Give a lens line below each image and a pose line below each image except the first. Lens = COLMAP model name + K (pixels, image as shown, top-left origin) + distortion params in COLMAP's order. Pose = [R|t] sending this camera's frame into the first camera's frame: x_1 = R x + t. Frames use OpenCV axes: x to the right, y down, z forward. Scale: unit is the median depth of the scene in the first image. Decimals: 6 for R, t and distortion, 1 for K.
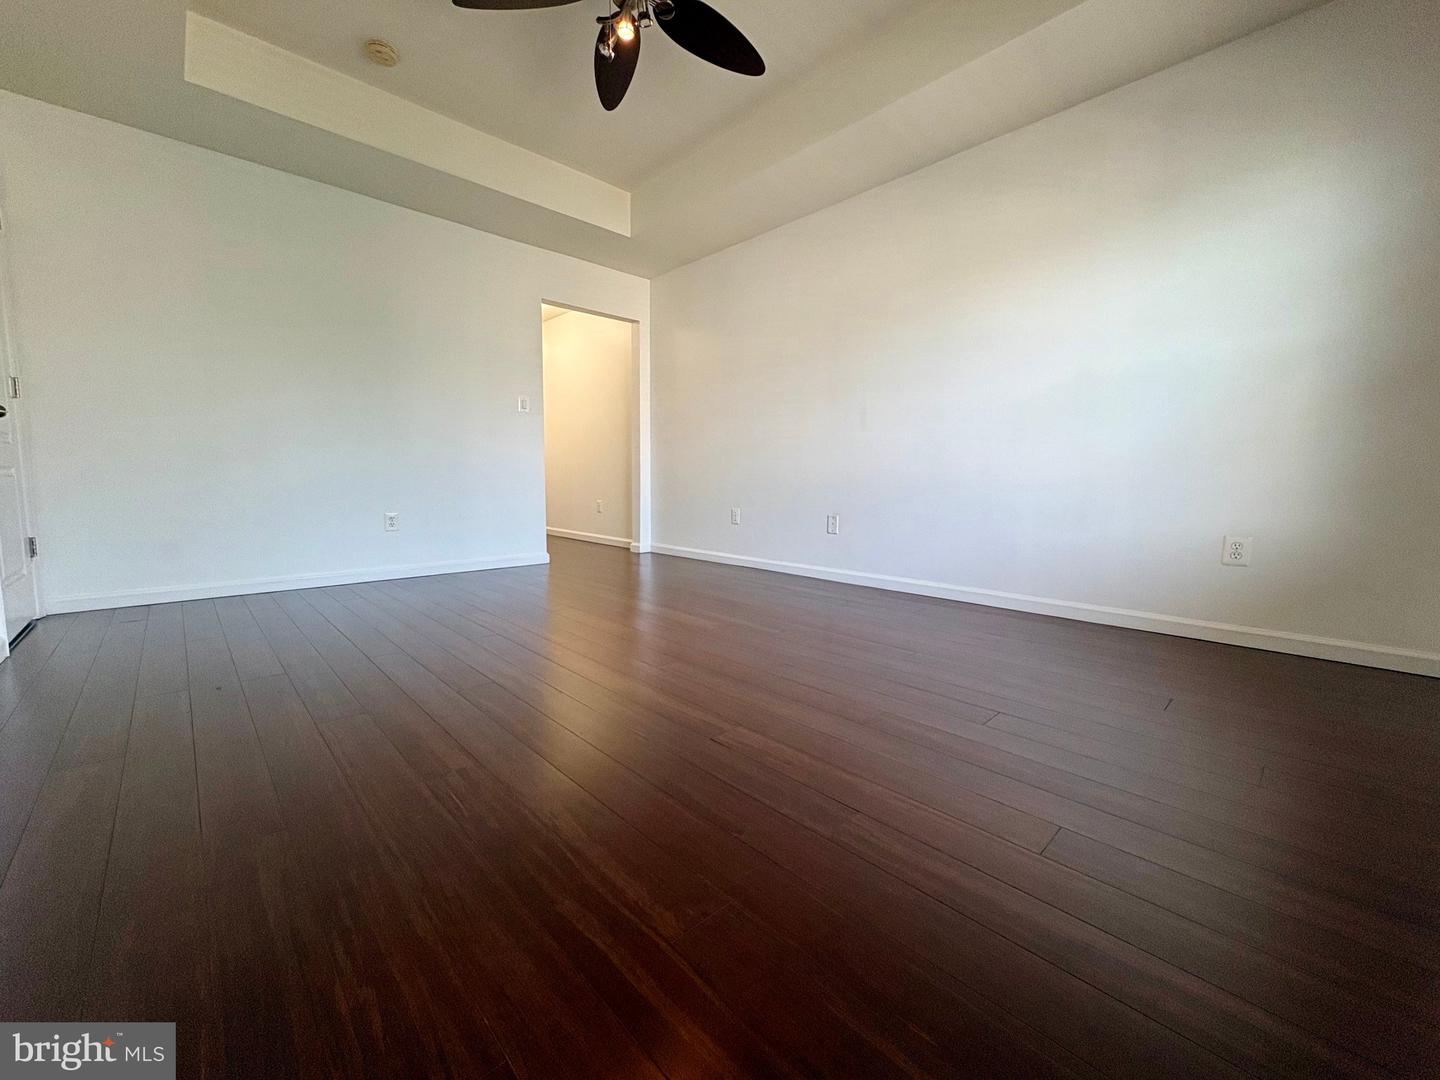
lens RADIAL K [[575.2, 0, 720.0], [0, 575.2, 540.0], [0, 0, 1]] dist [-0.000611, -0.000046]
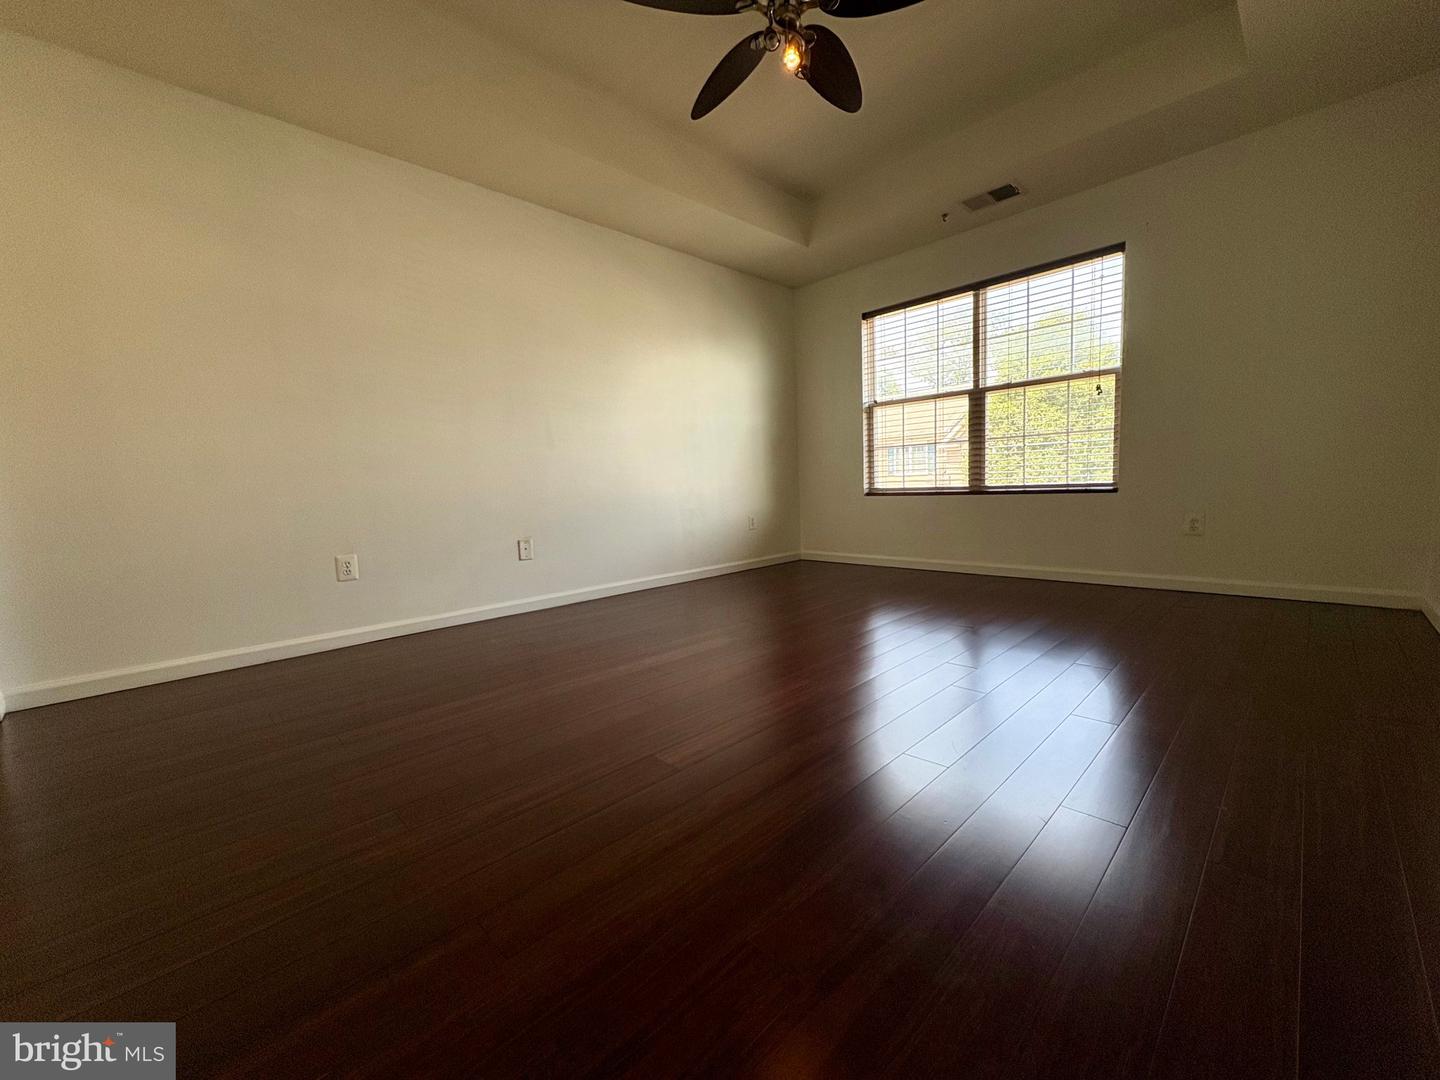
lens RADIAL K [[575.2, 0, 720.0], [0, 575.2, 540.0], [0, 0, 1]] dist [-0.000611, -0.000046]
pose [[-0.014174, -0.104277, 0.994447, -0.707955], [0.141370, 0.984348, 0.105233, -0.094425], [-0.989855, 0.142076, 0.000790, 0.700098]]
